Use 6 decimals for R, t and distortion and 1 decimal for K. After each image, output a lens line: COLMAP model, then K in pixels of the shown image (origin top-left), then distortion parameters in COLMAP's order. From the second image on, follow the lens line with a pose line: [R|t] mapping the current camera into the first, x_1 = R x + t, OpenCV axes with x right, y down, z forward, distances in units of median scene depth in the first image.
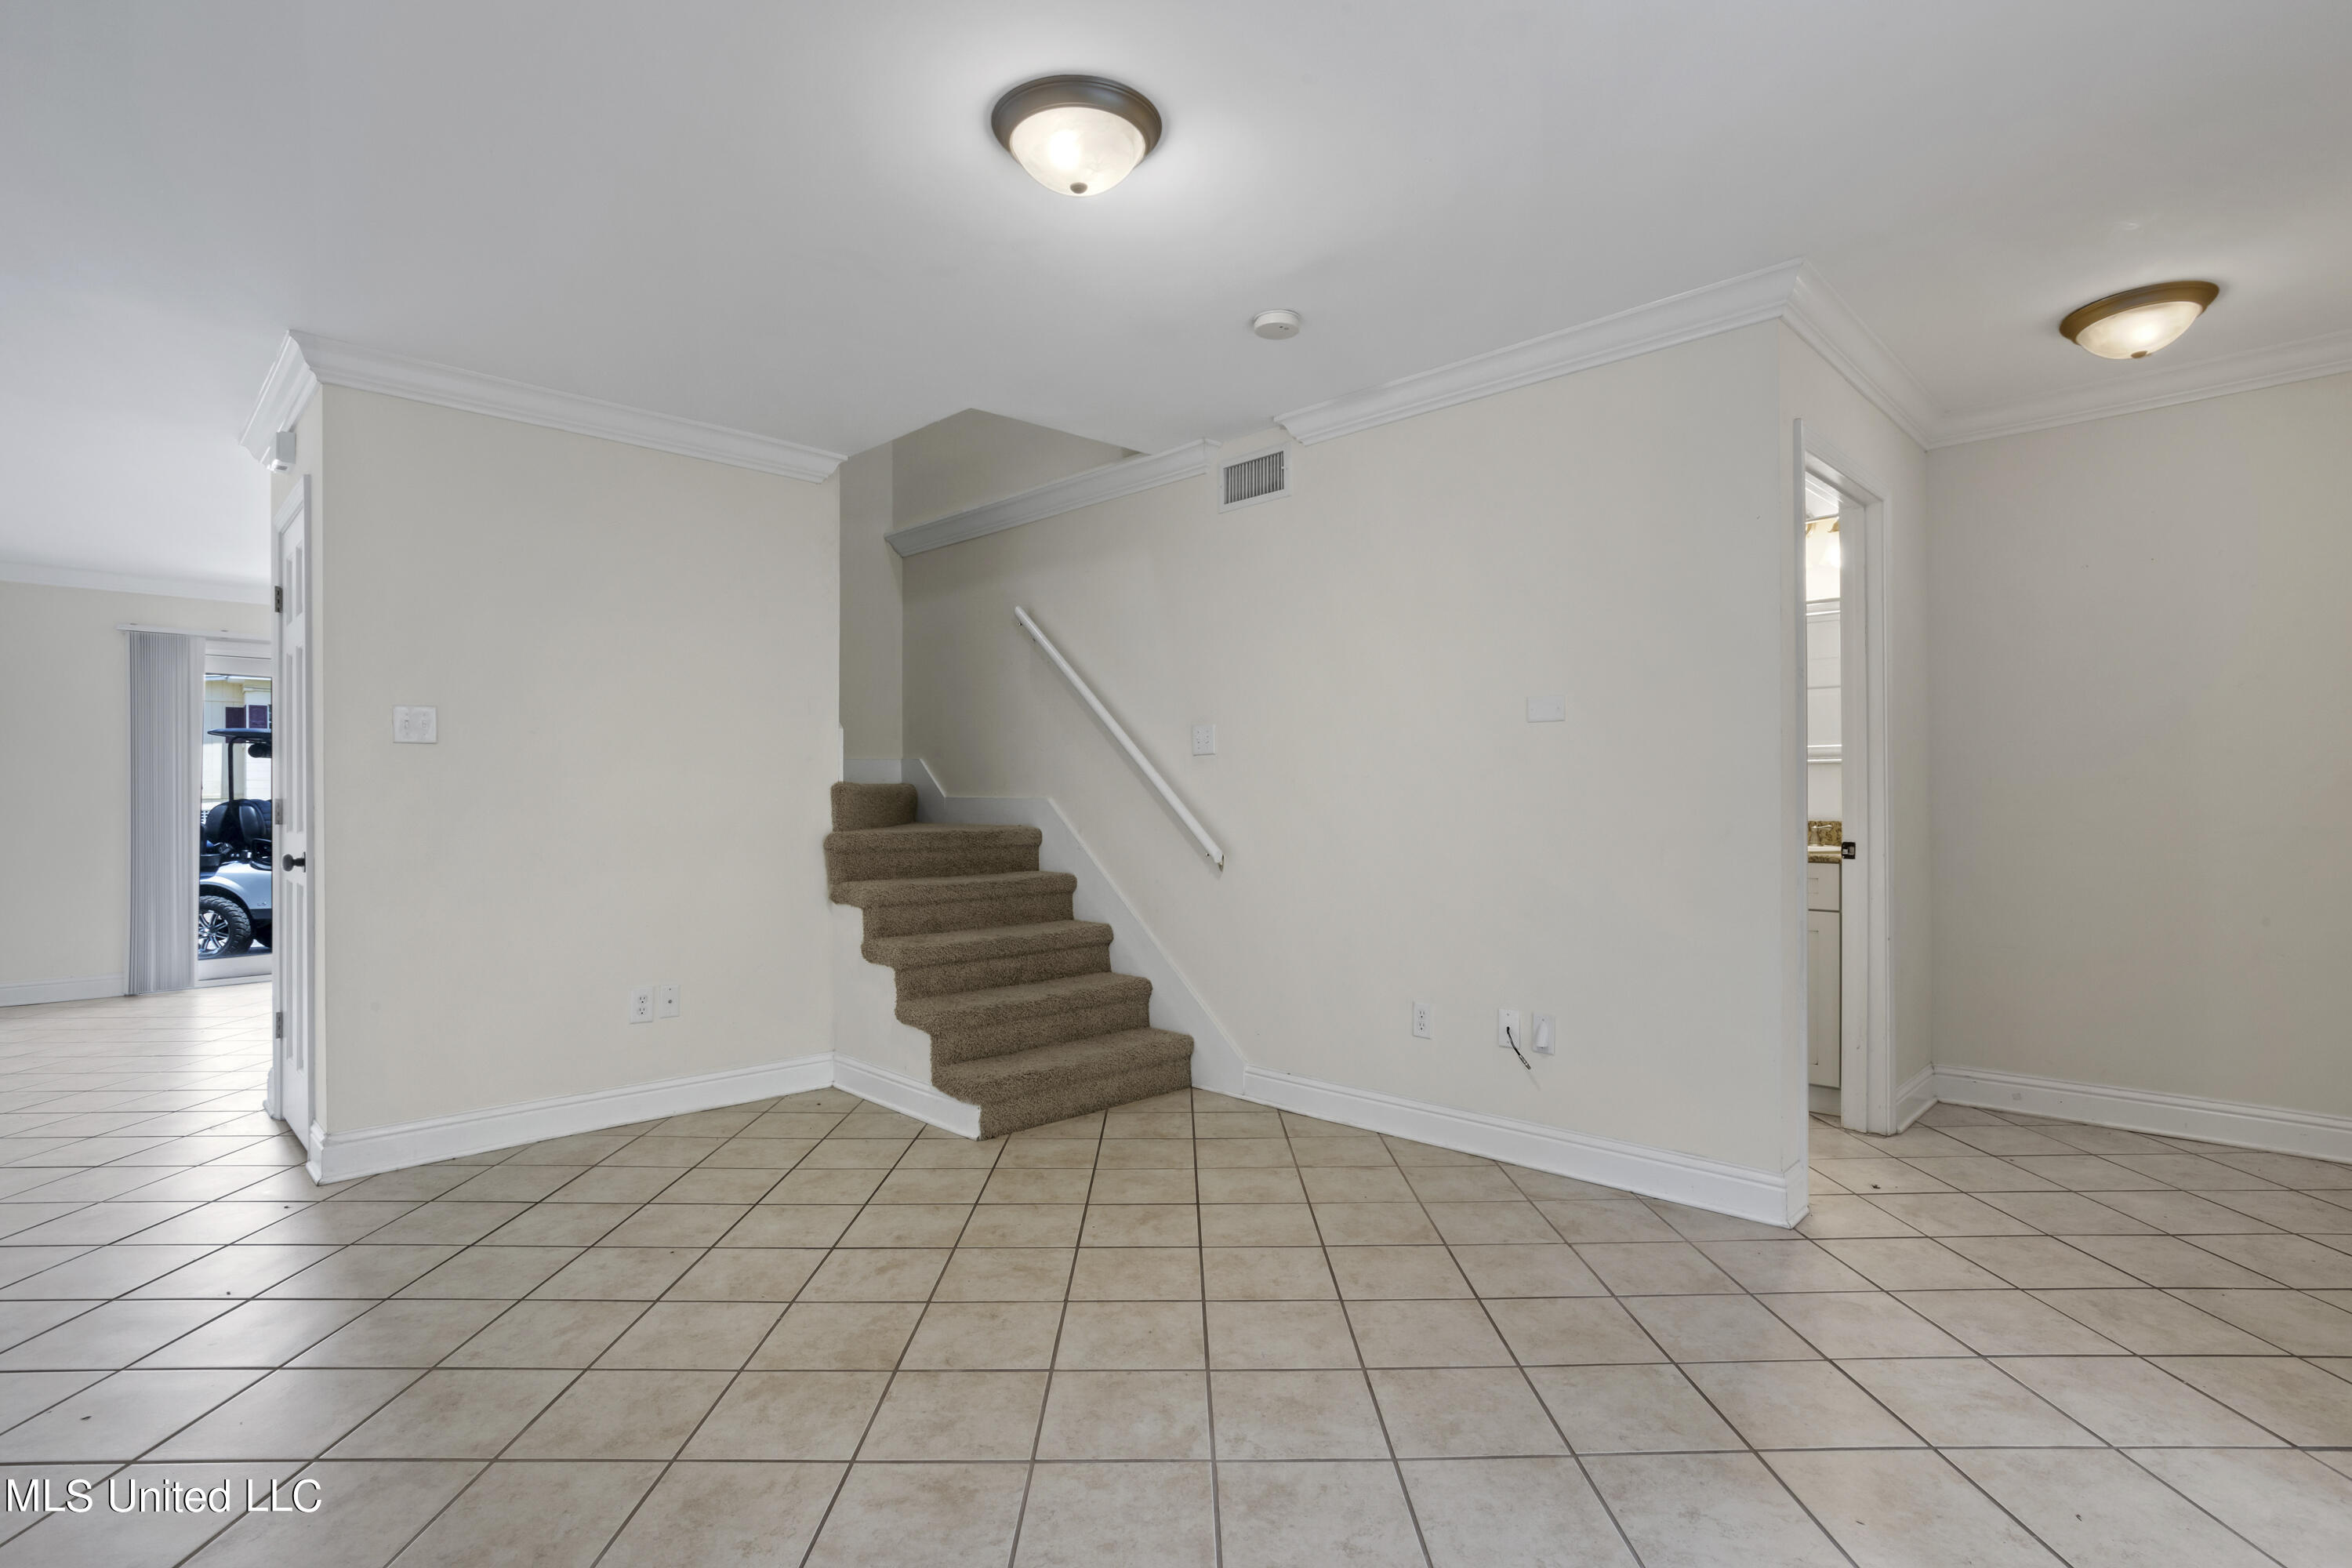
lens RADIAL K [[1140.6, 0, 1172.1], [0, 1140.6, 792.8], [0, 0, 1]] dist [-0.069253, 0.045256]
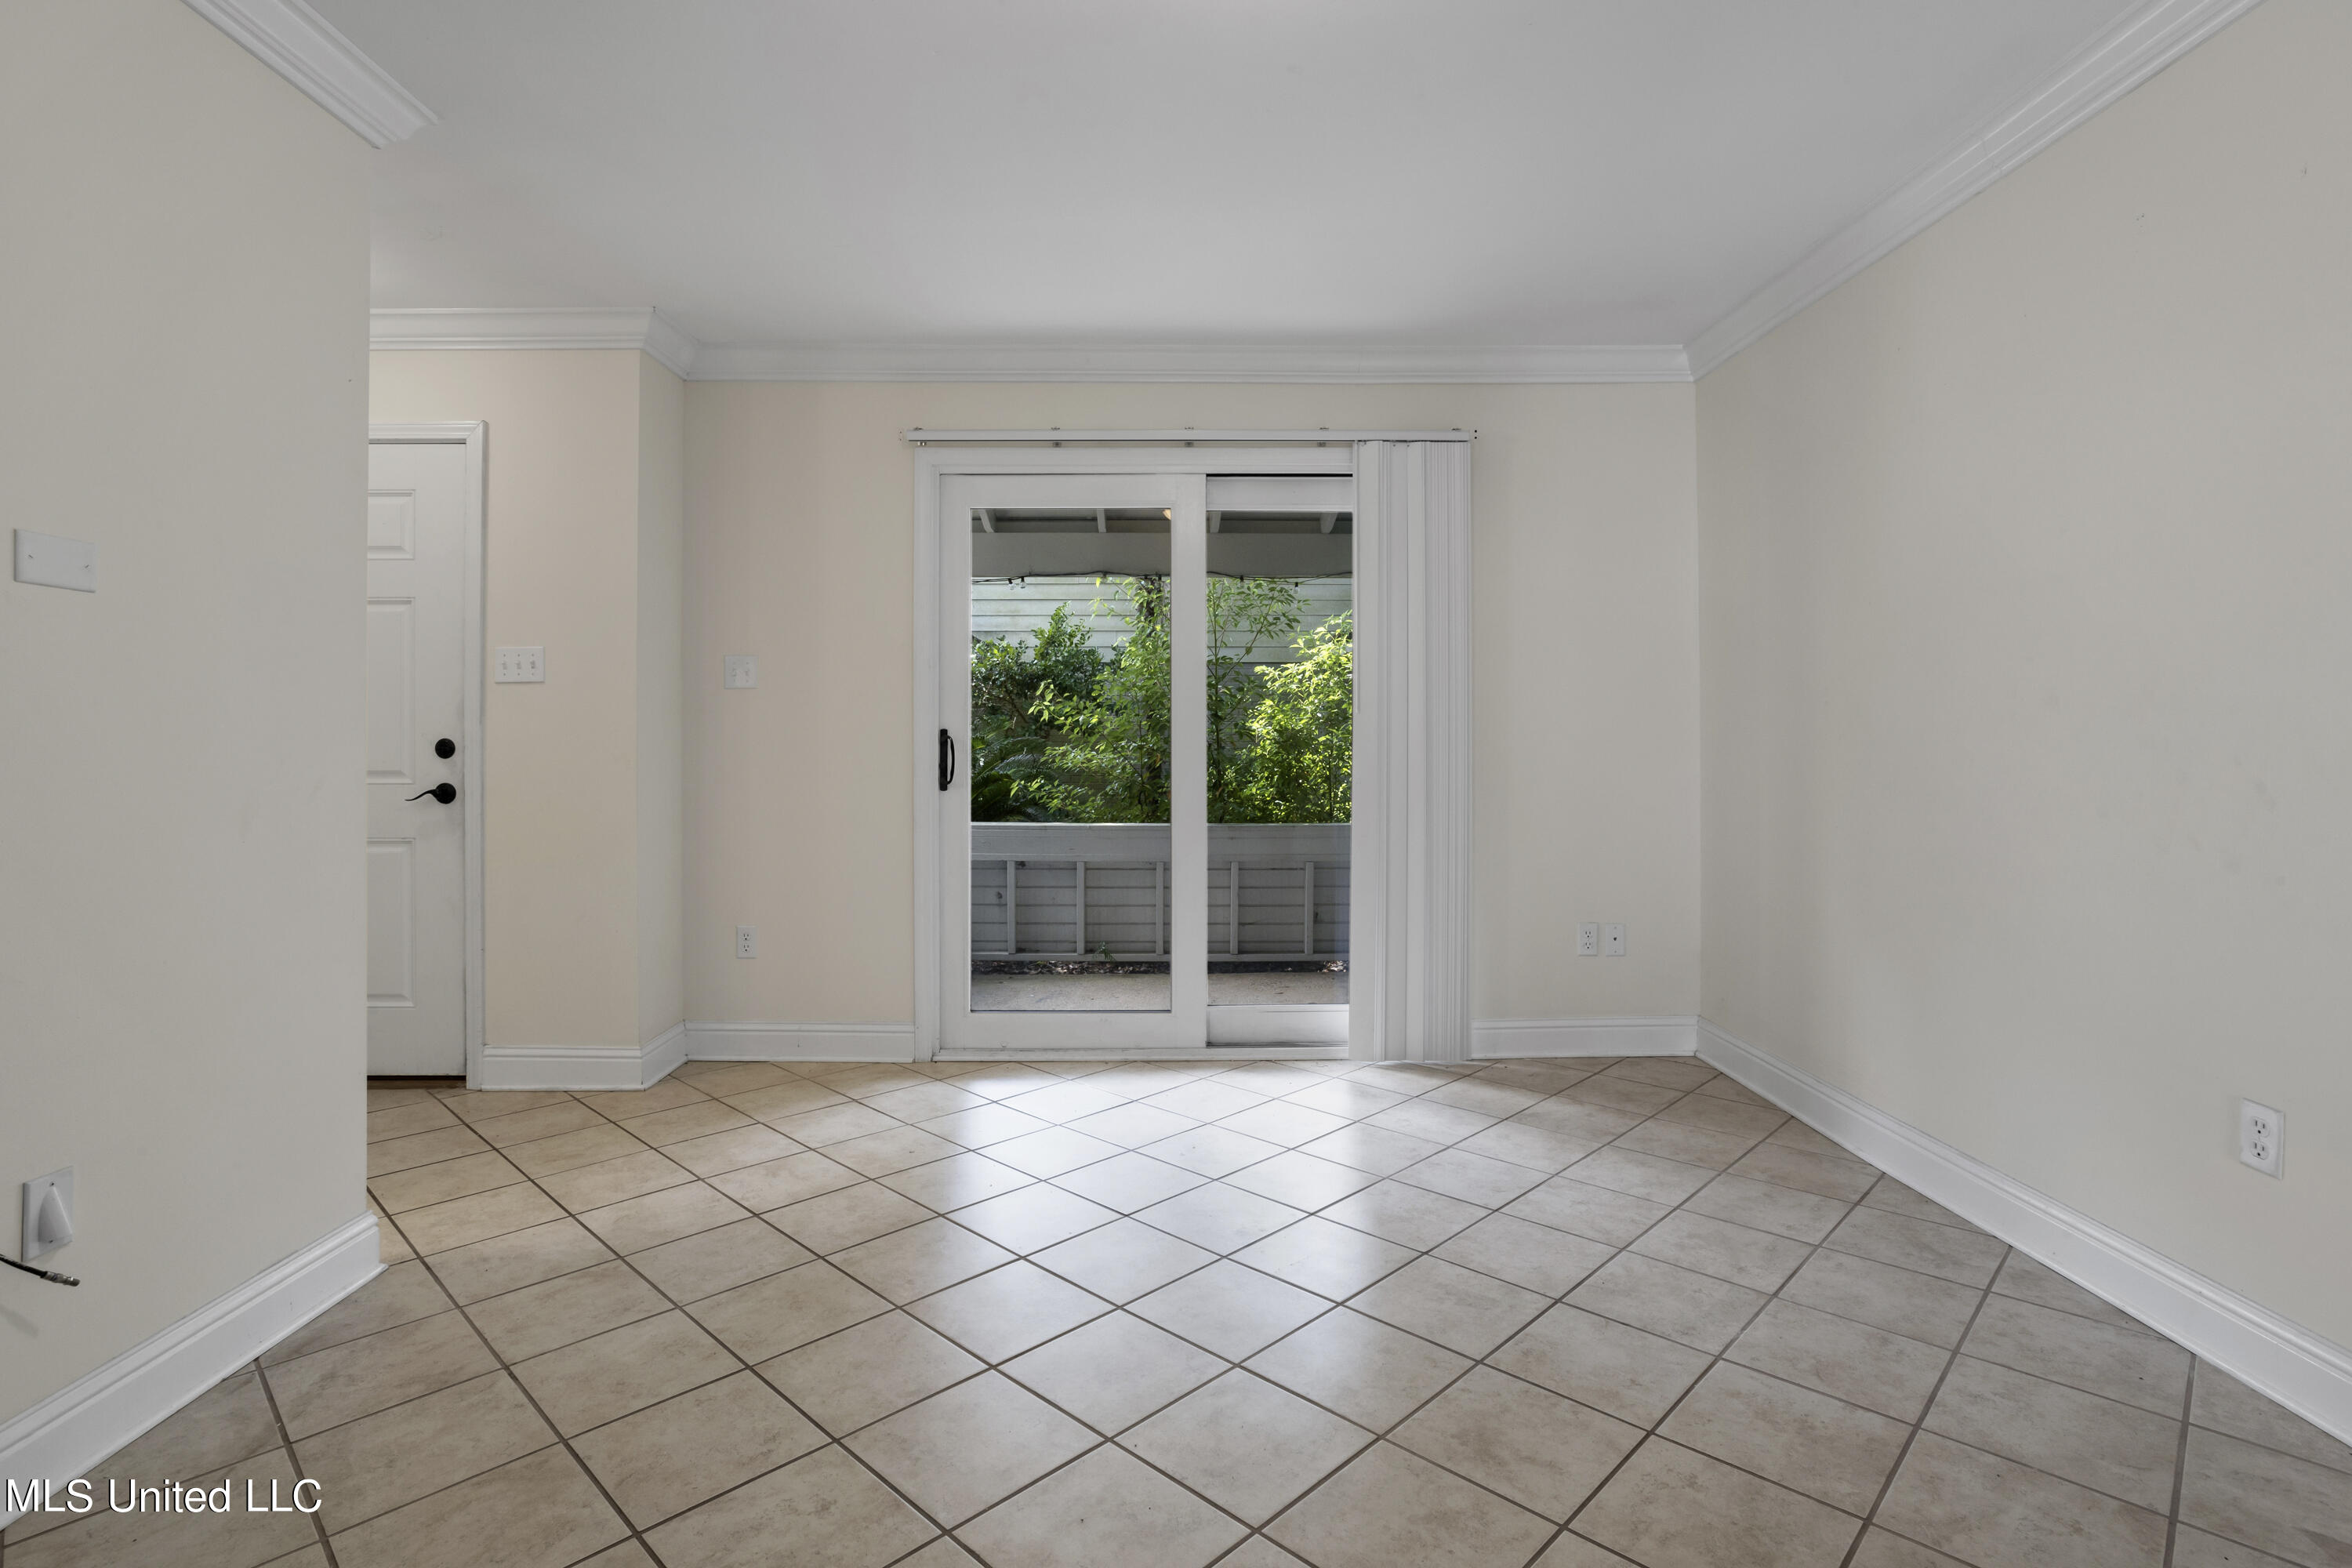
lens RADIAL K [[1144.8, 0, 1162.5], [0, 1144.8, 744.7], [0, 0, 1]] dist [-0.049440, 0.030242]
pose [[-0.707557, 0.008020, 0.706611, -0.426103], [0.000576, 0.999942, -0.010772, 0.014190], [-0.706656, -0.007215, -0.707520, 1.147167]]
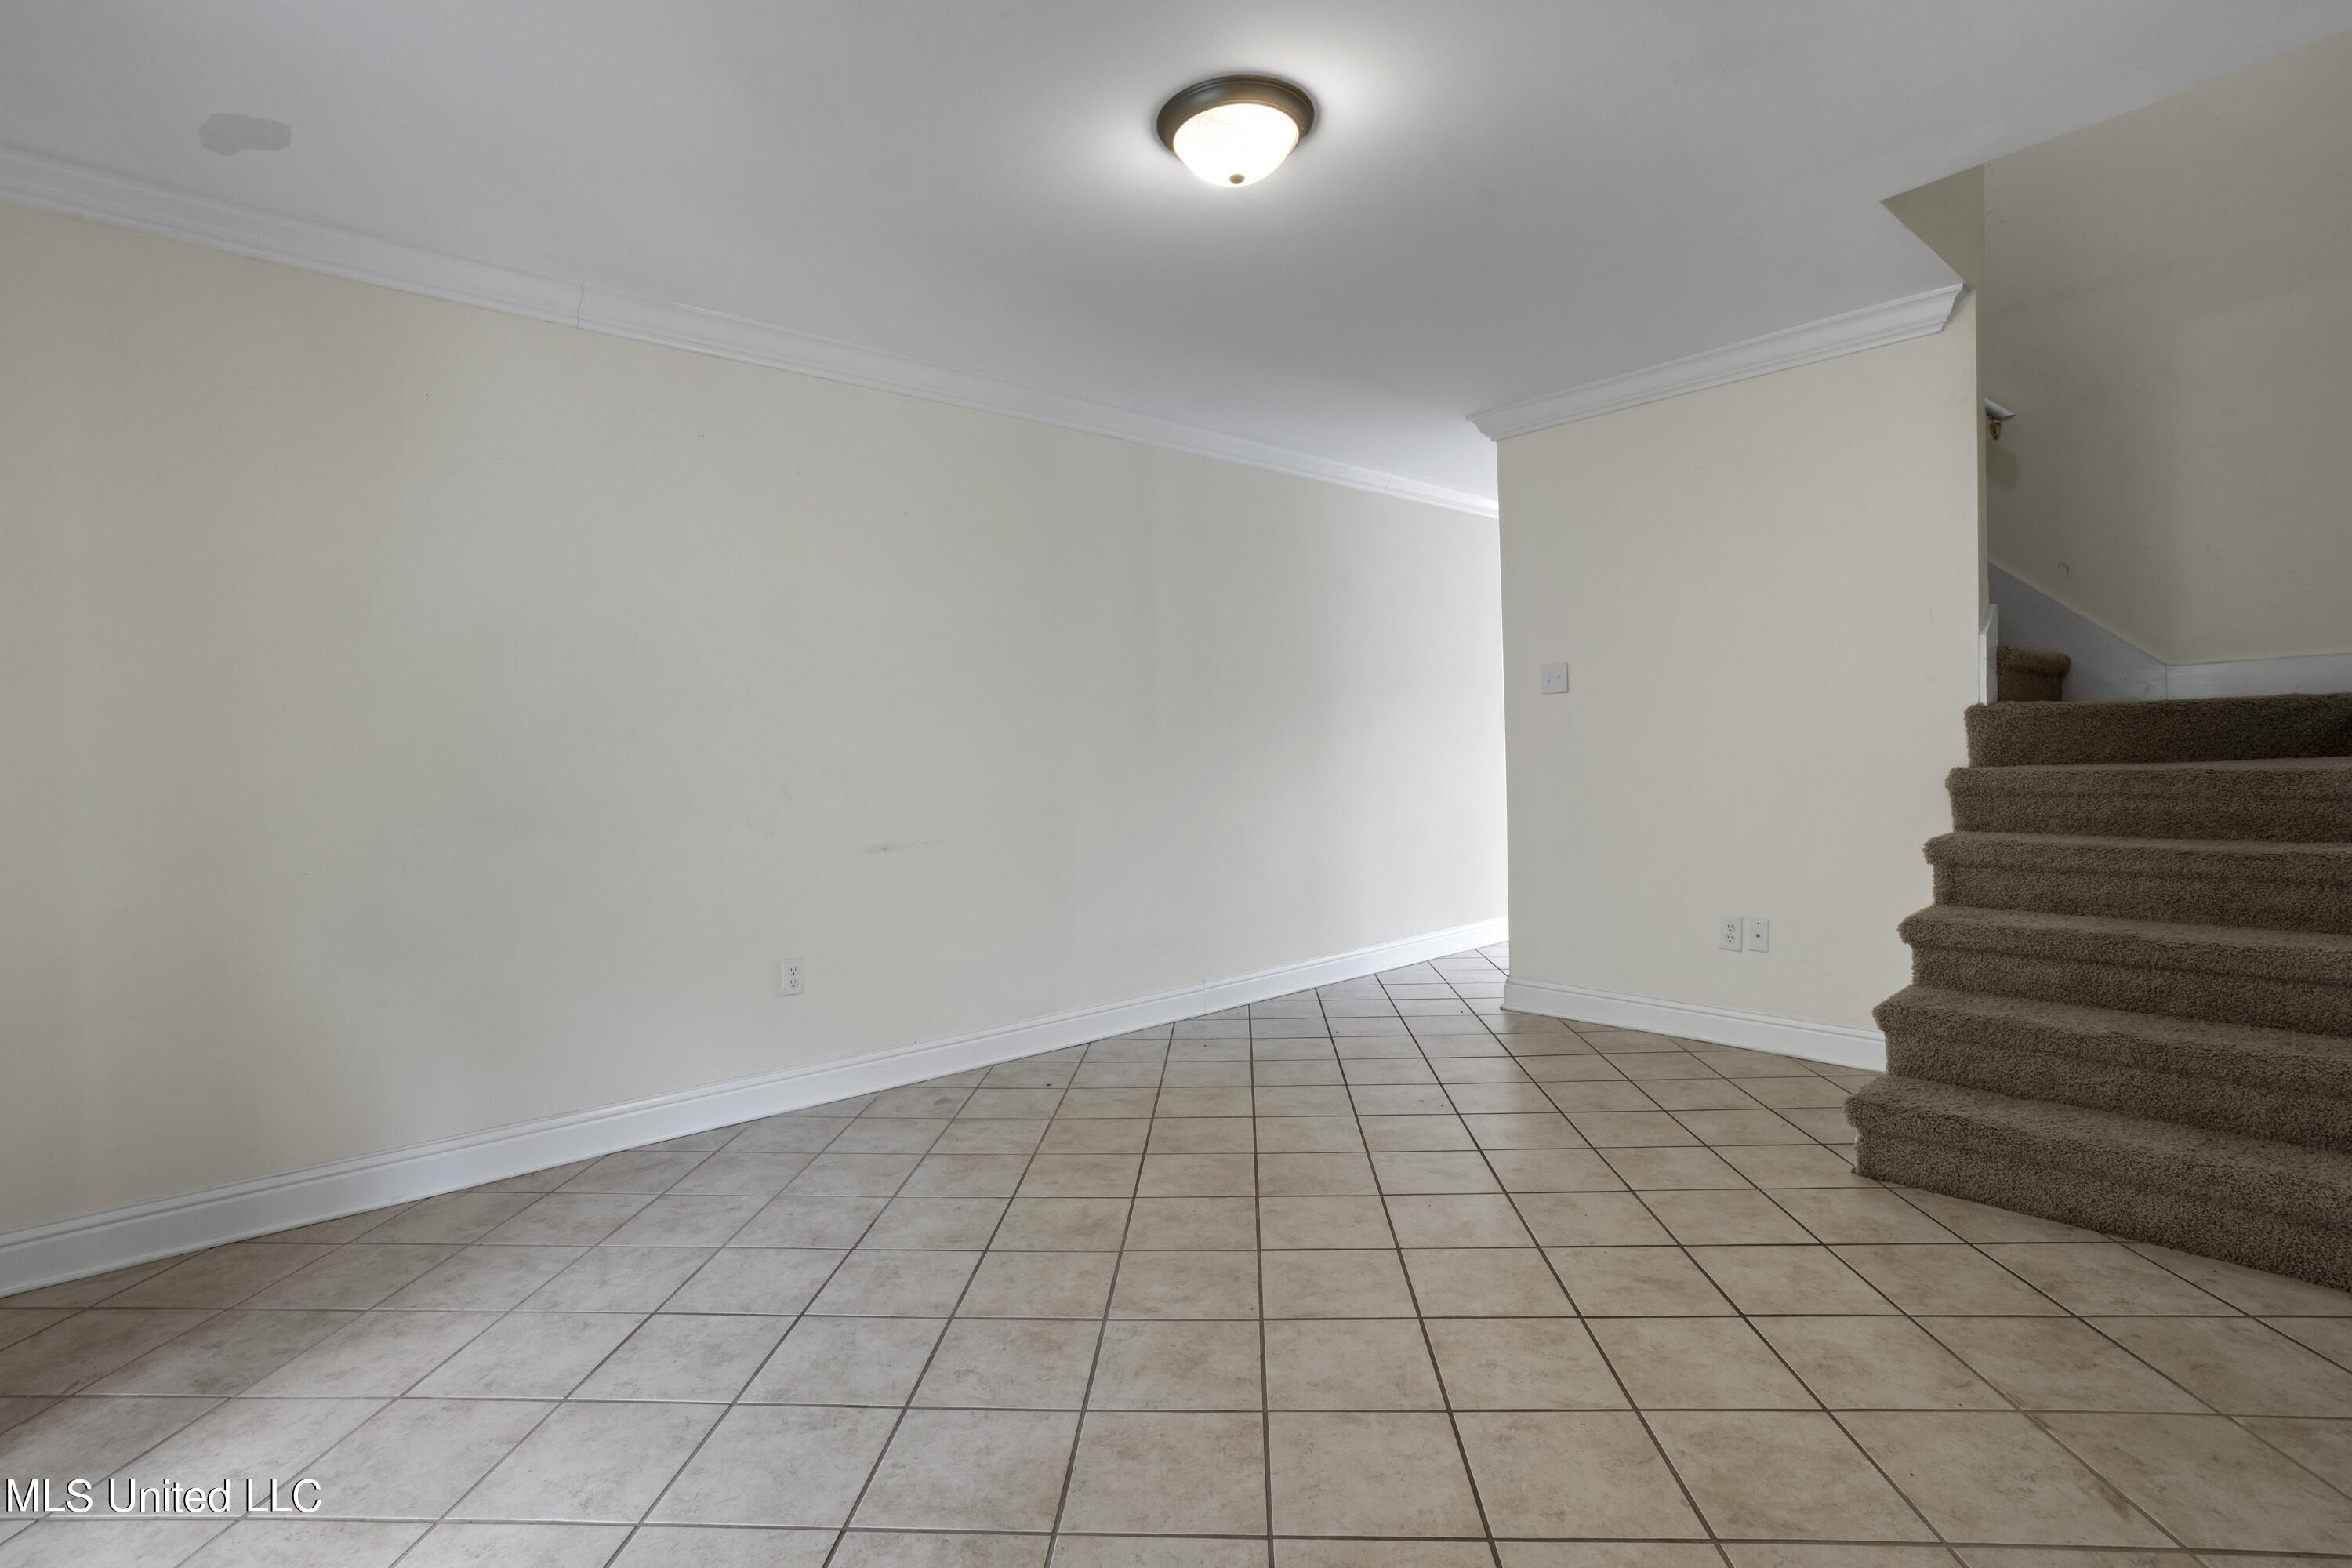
lens RADIAL K [[1128.2, 0, 1184.9], [0, 1128.2, 766.4], [0, 0, 1]] dist [-0.037412, 0.030276]
pose [[-0.051229, 0.019901, -0.998489, 0.754553], [0.035574, 0.999203, 0.018090, 0.000555], [0.998053, -0.034593, -0.051896, 0.738099]]
